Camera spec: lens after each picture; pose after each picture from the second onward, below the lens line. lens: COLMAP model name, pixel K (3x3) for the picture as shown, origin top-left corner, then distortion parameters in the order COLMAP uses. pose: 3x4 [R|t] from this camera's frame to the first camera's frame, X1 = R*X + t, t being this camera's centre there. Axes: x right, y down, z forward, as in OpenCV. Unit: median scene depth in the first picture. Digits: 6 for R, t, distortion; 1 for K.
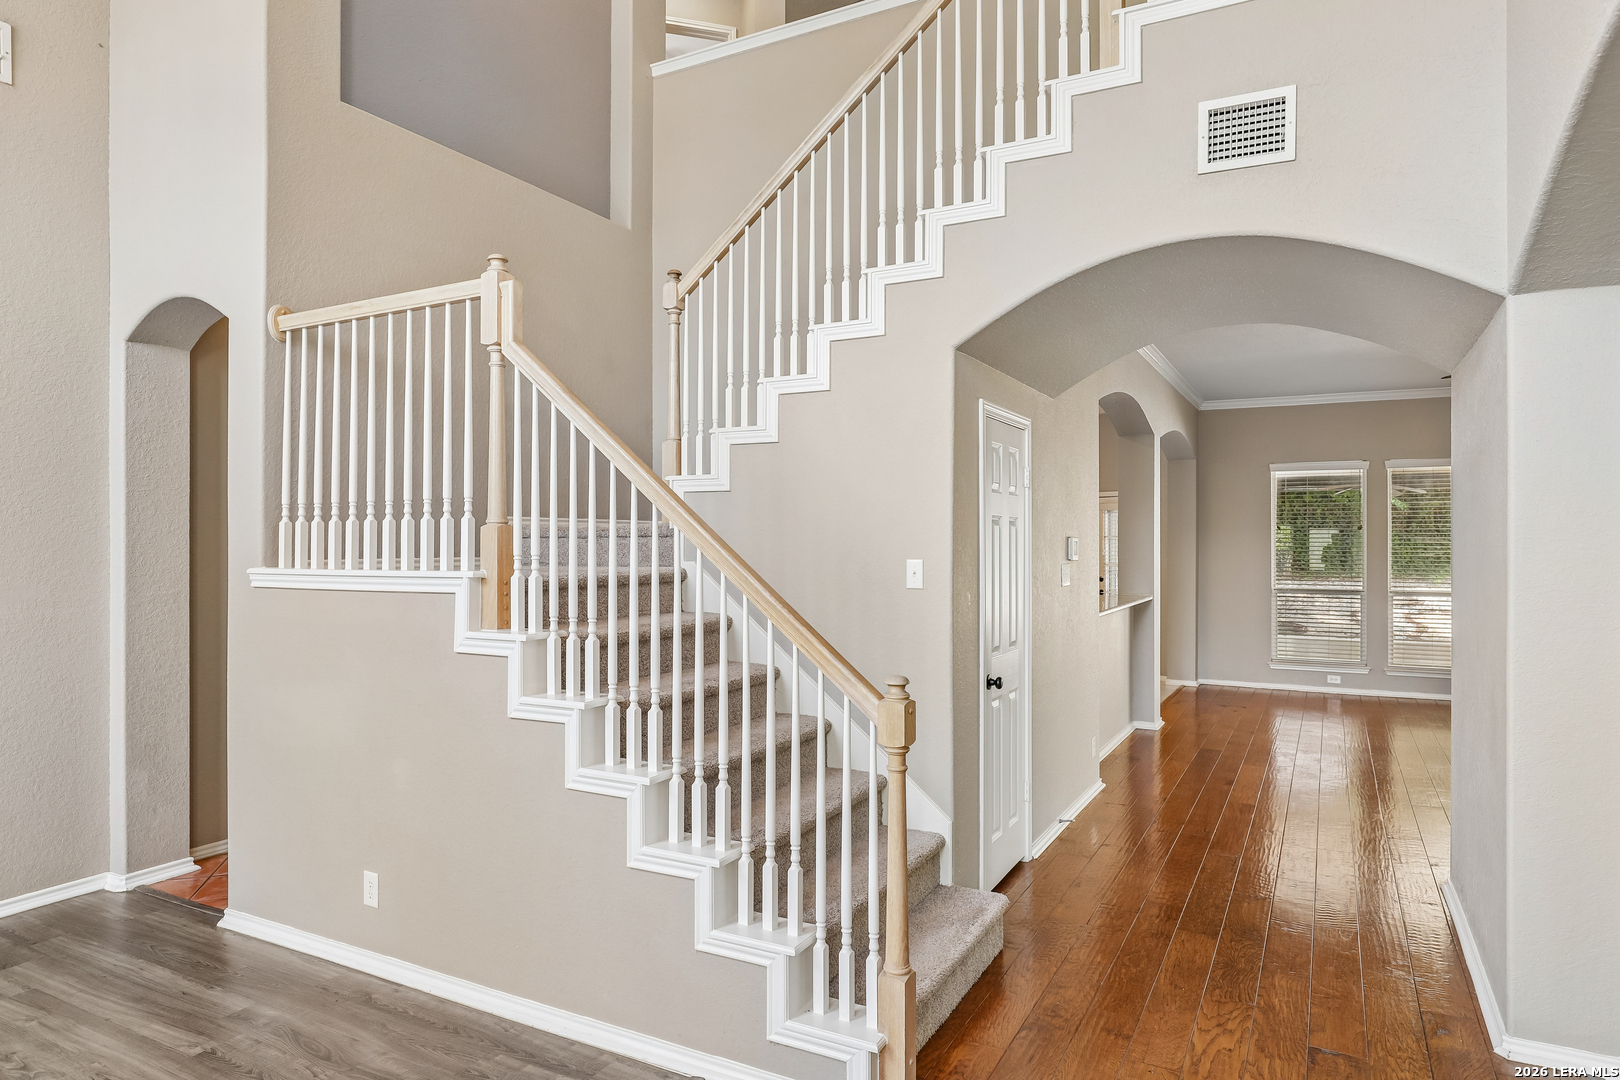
lens RADIAL K [[976.2, 0, 809.9], [0, 976.2, 538.6], [0, 0, 1]] dist [-0.003207, -0.000202]
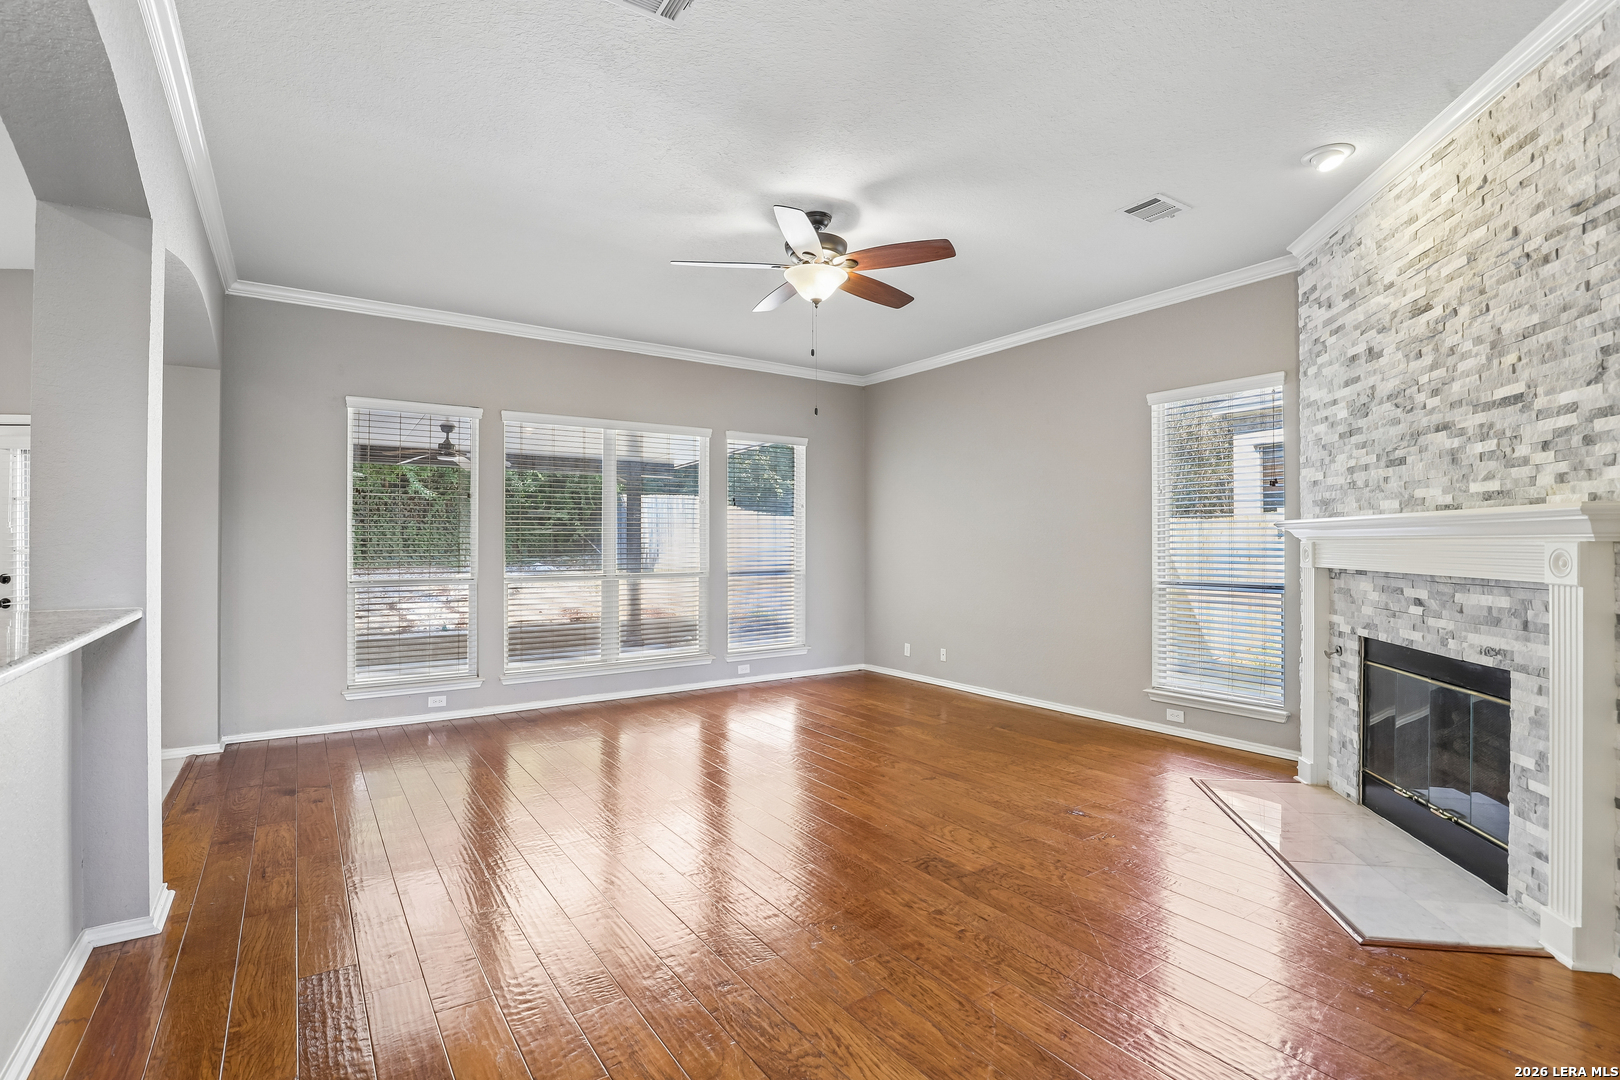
lens RADIAL K [[759.1, 0, 812.2], [0, 759.1, 540.0], [0, 0, 1]] dist [-0.004779, -0.000722]
pose [[0.465311, 0.004922, 0.885133, 0.159119], [-0.006297, 0.999978, -0.002250, 0.021038], [-0.885125, -0.004527, 0.465332, 0.480638]]
